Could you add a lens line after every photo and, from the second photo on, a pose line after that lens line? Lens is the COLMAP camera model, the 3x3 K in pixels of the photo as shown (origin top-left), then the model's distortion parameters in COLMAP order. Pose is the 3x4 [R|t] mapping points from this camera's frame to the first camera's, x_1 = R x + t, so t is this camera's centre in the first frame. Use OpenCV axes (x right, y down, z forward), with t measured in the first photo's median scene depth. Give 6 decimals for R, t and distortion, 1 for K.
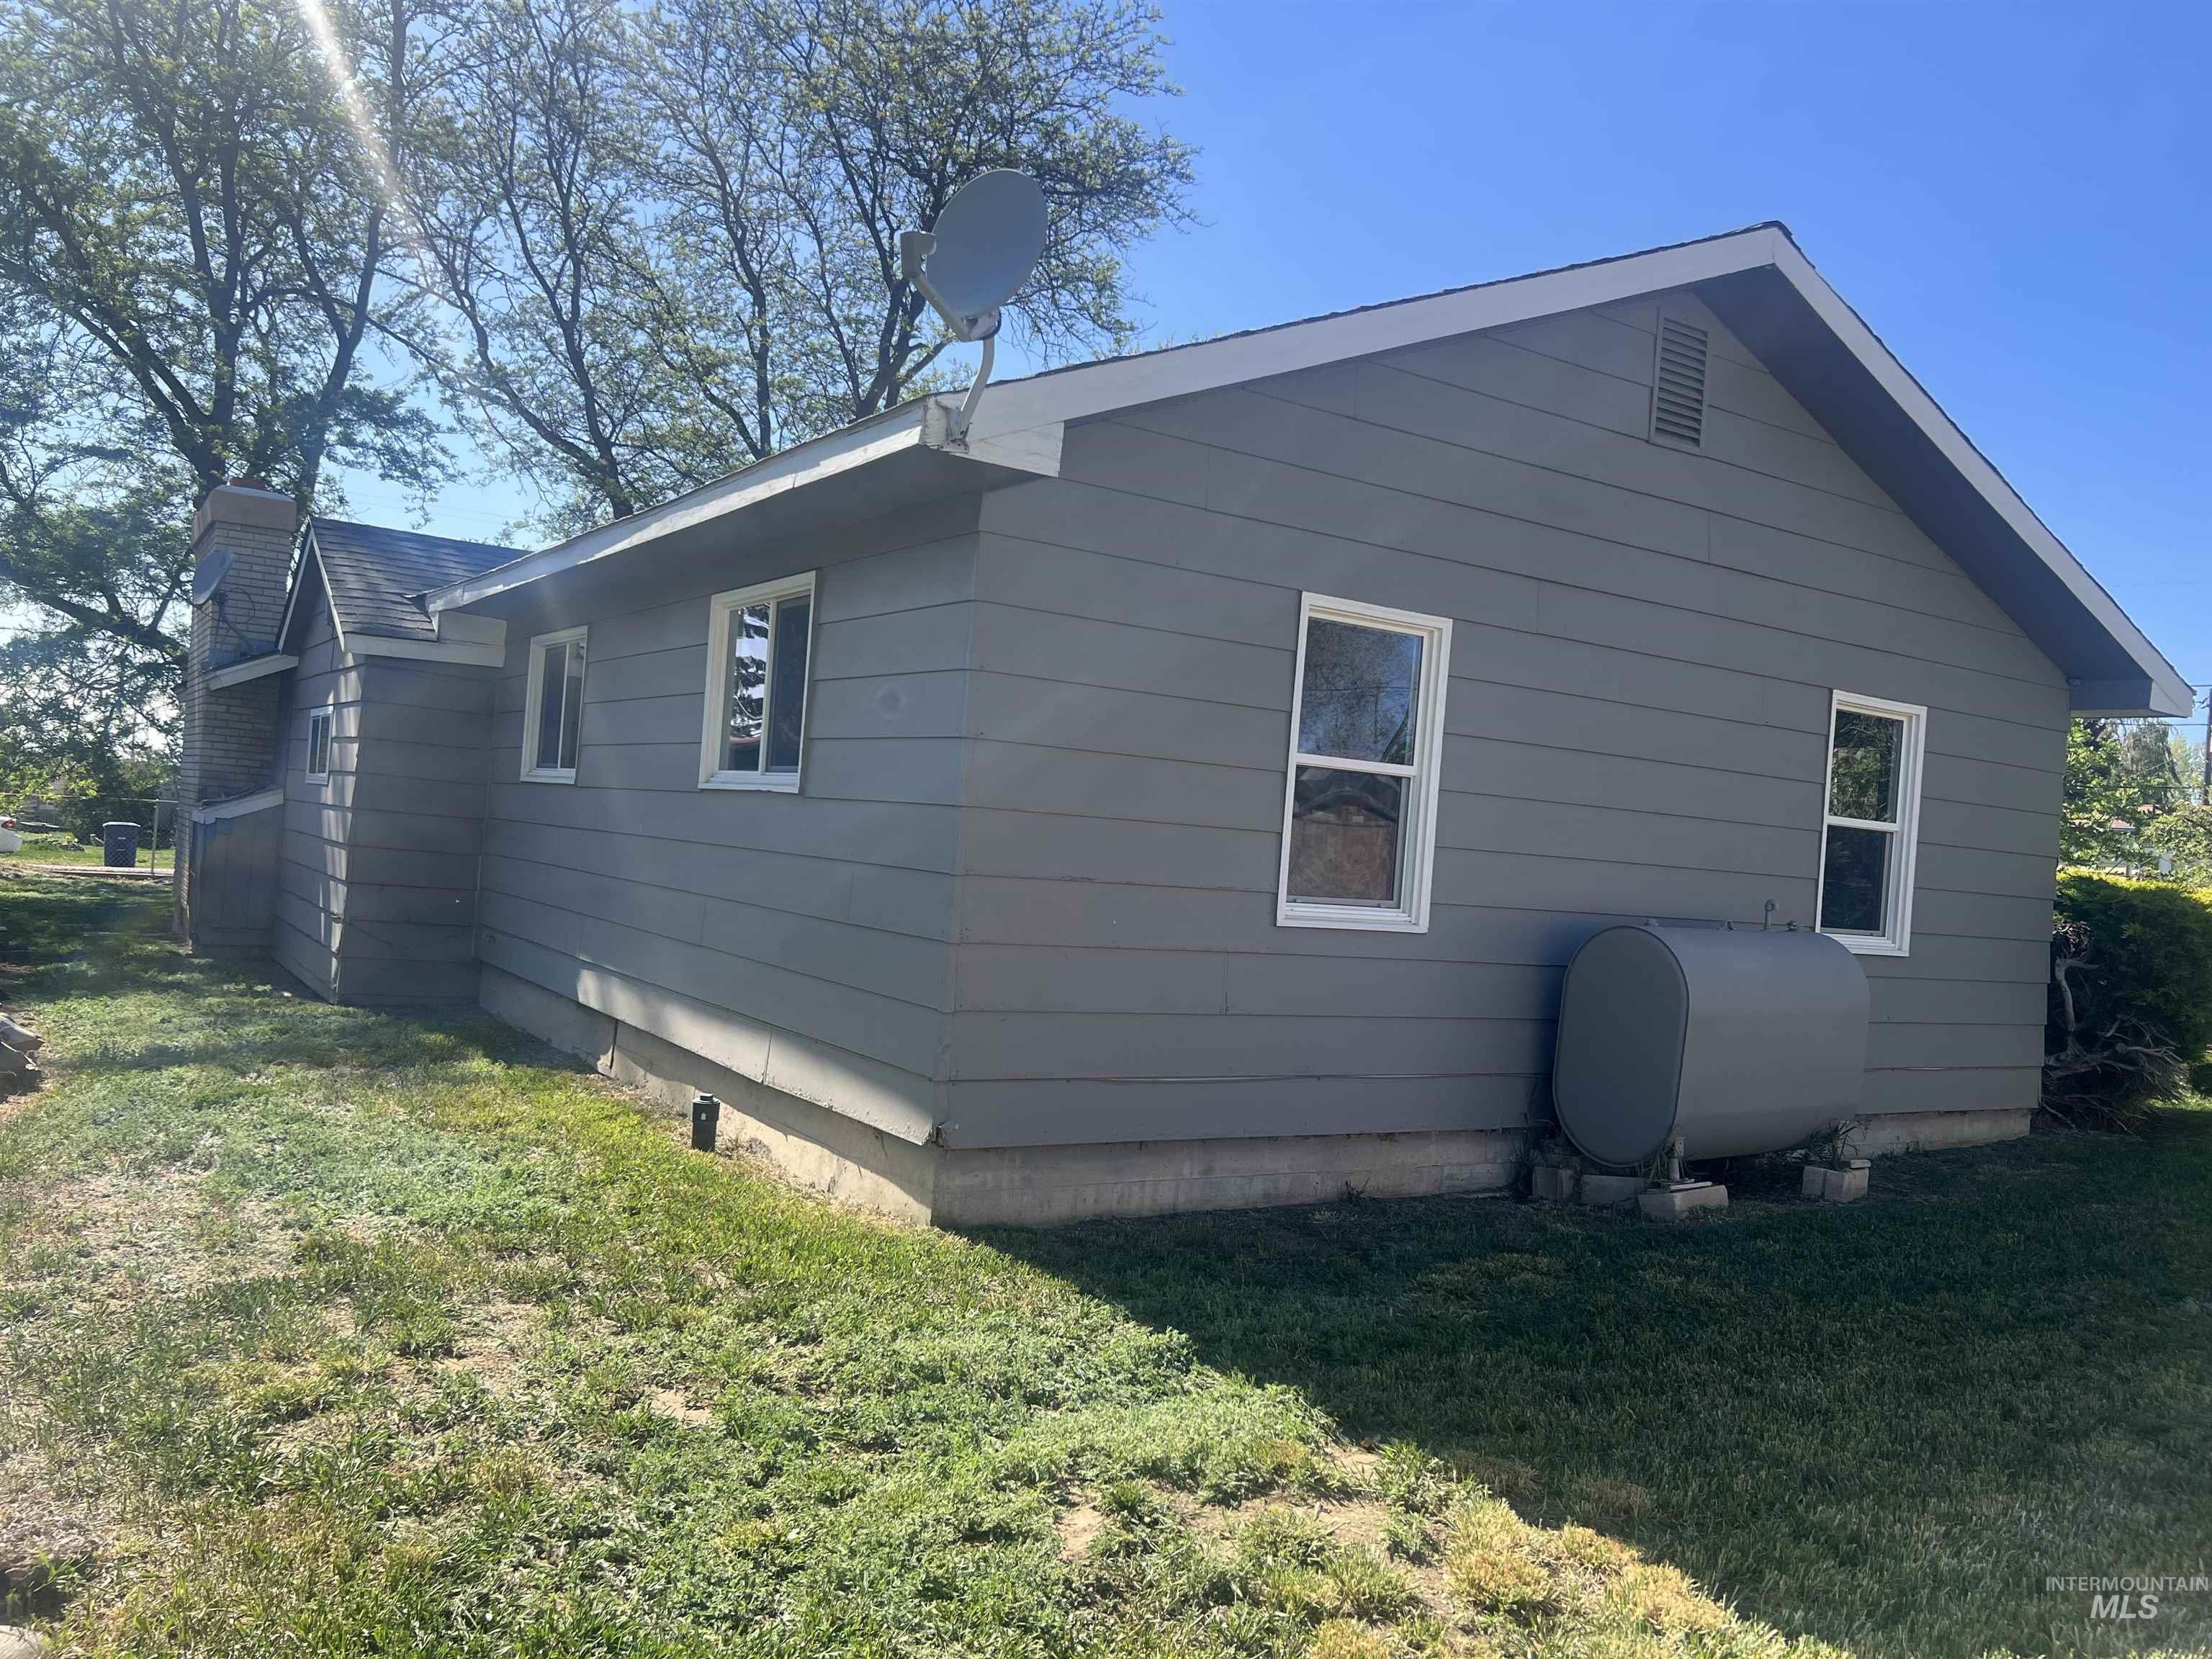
lens RADIAL K [[1625.5, 0, 1106.0], [0, 1625.5, 829.5], [0, 0, 1]] dist [0.038912, -0.068476]
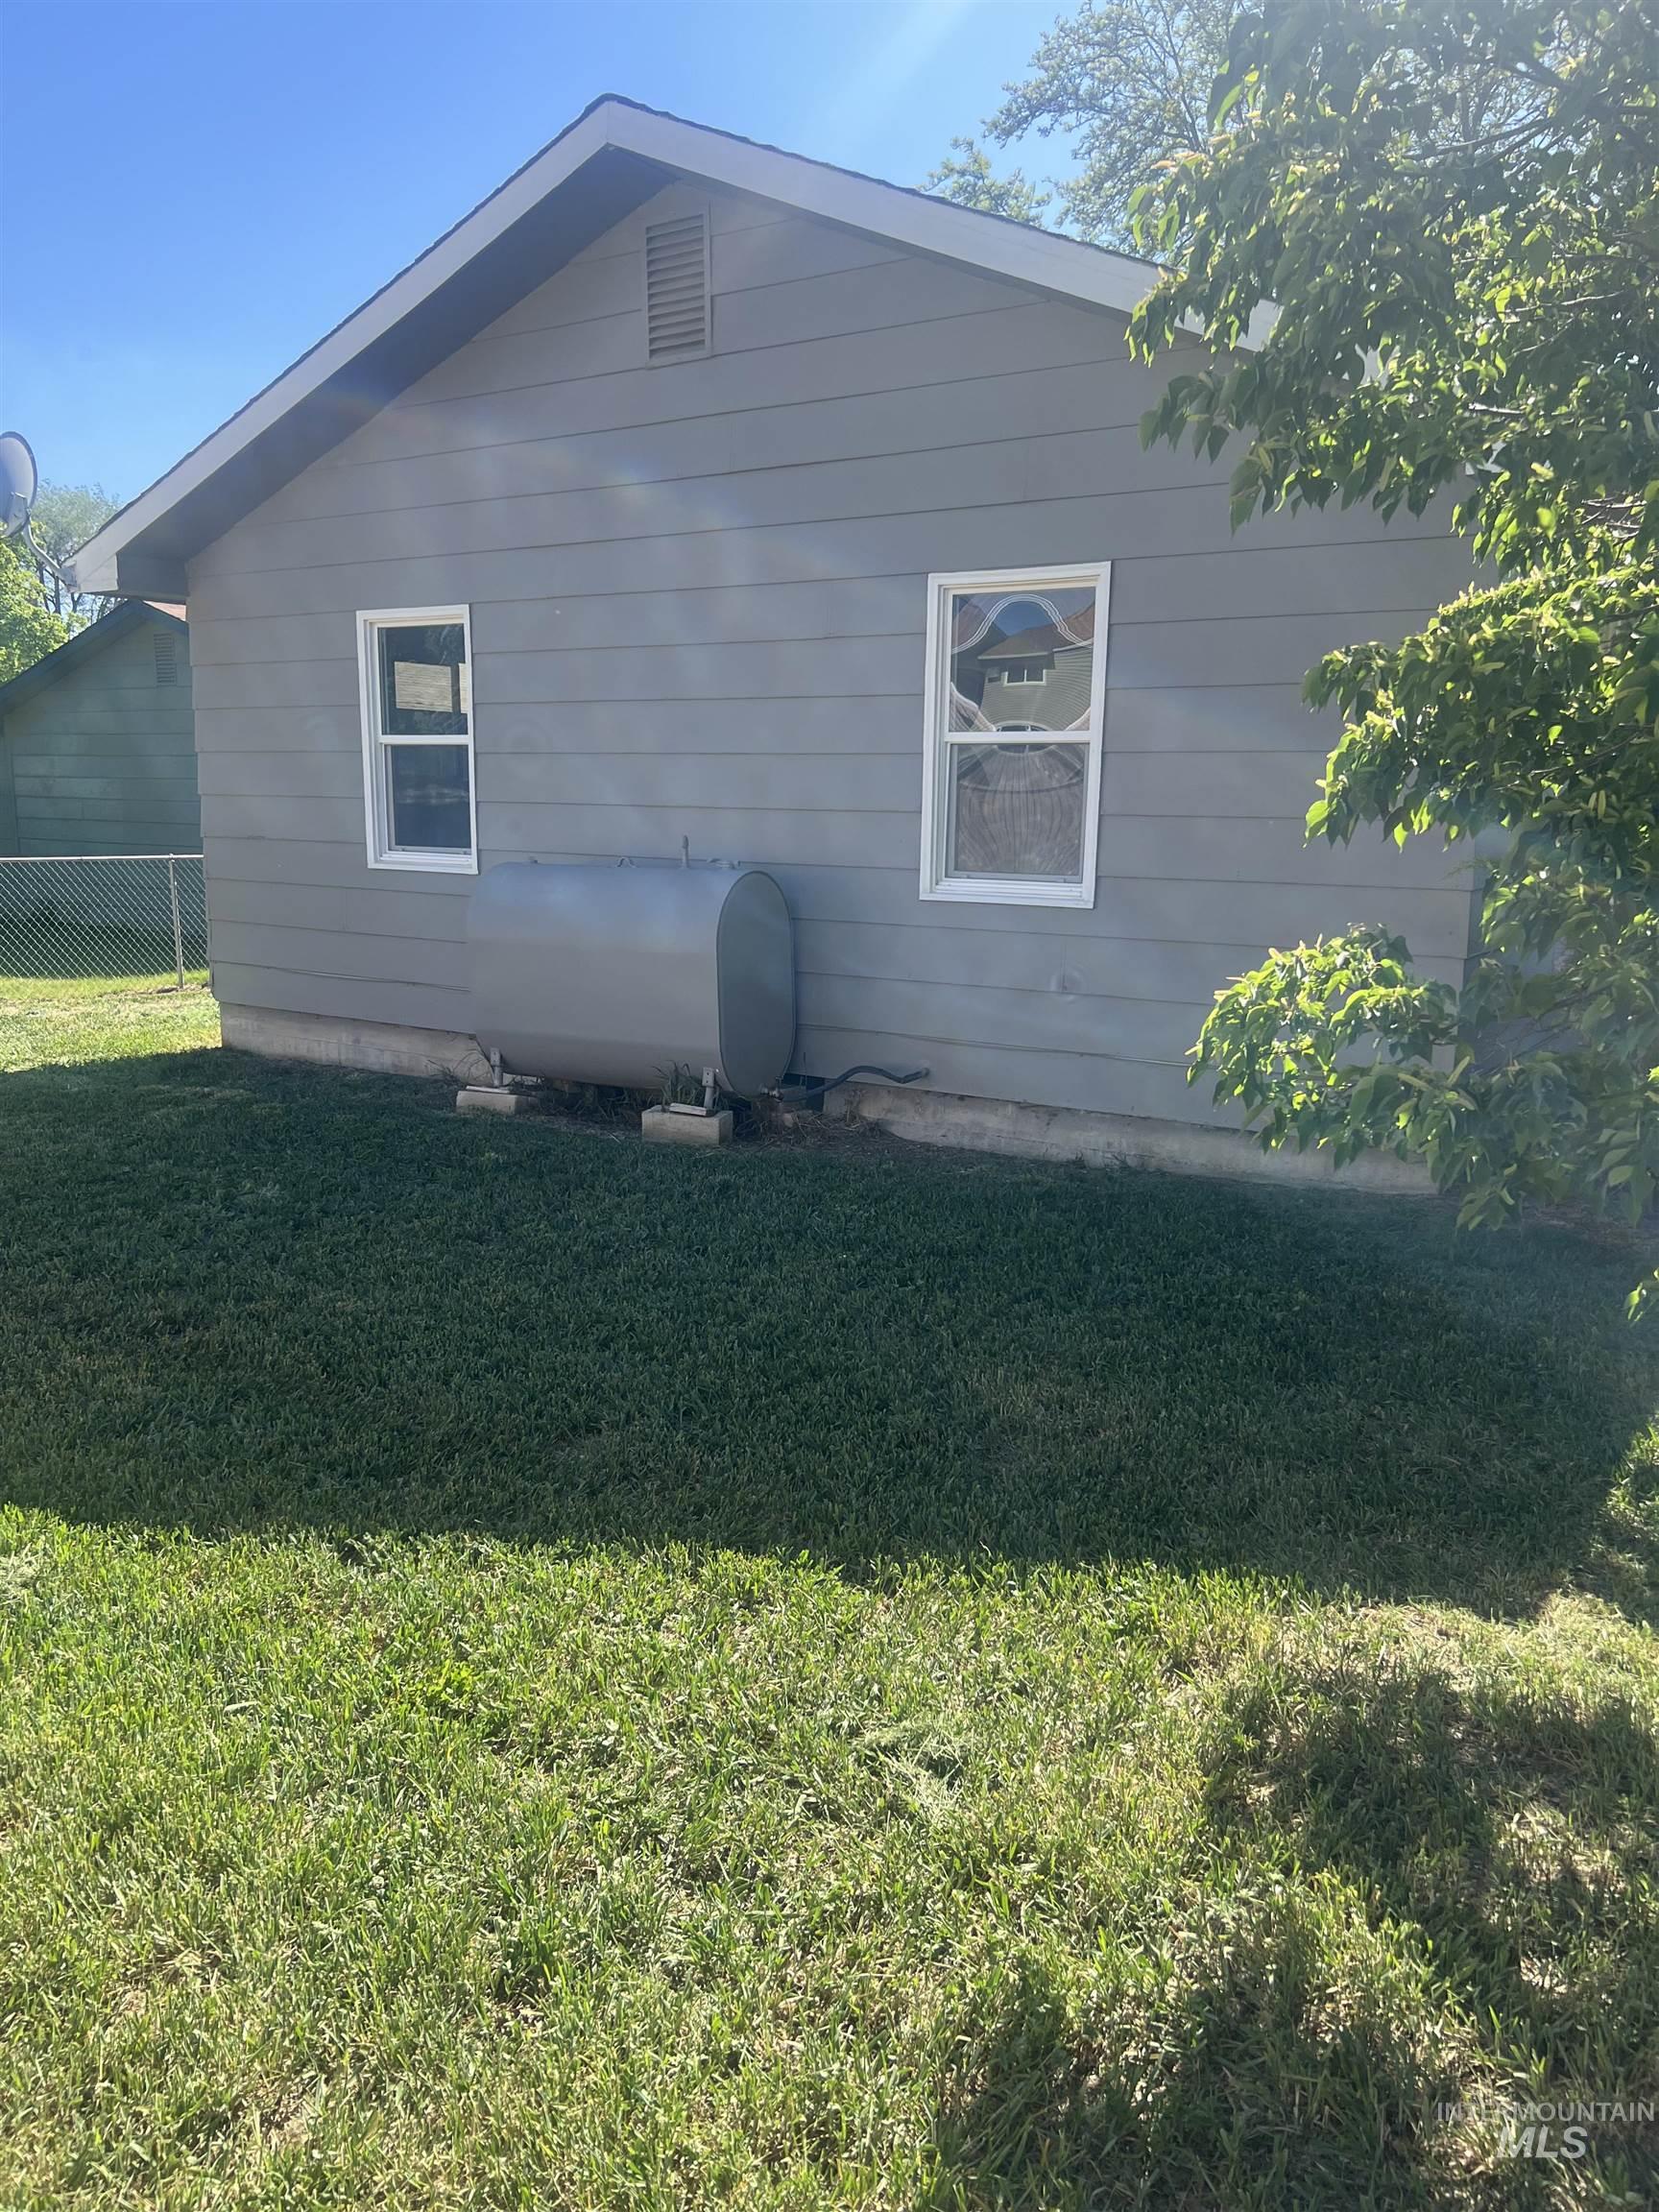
lens RADIAL K [[1625.5, 0, 829.5], [0, 1625.5, 1106.0], [0, 0, 1]] dist [0.038912, -0.068476]
pose [[0.418120, 0.083472, -0.904548, 1.362006], [0.013036, 0.995115, 0.097855, 0.117130], [0.908298, -0.052707, 0.414990, 0.693499]]
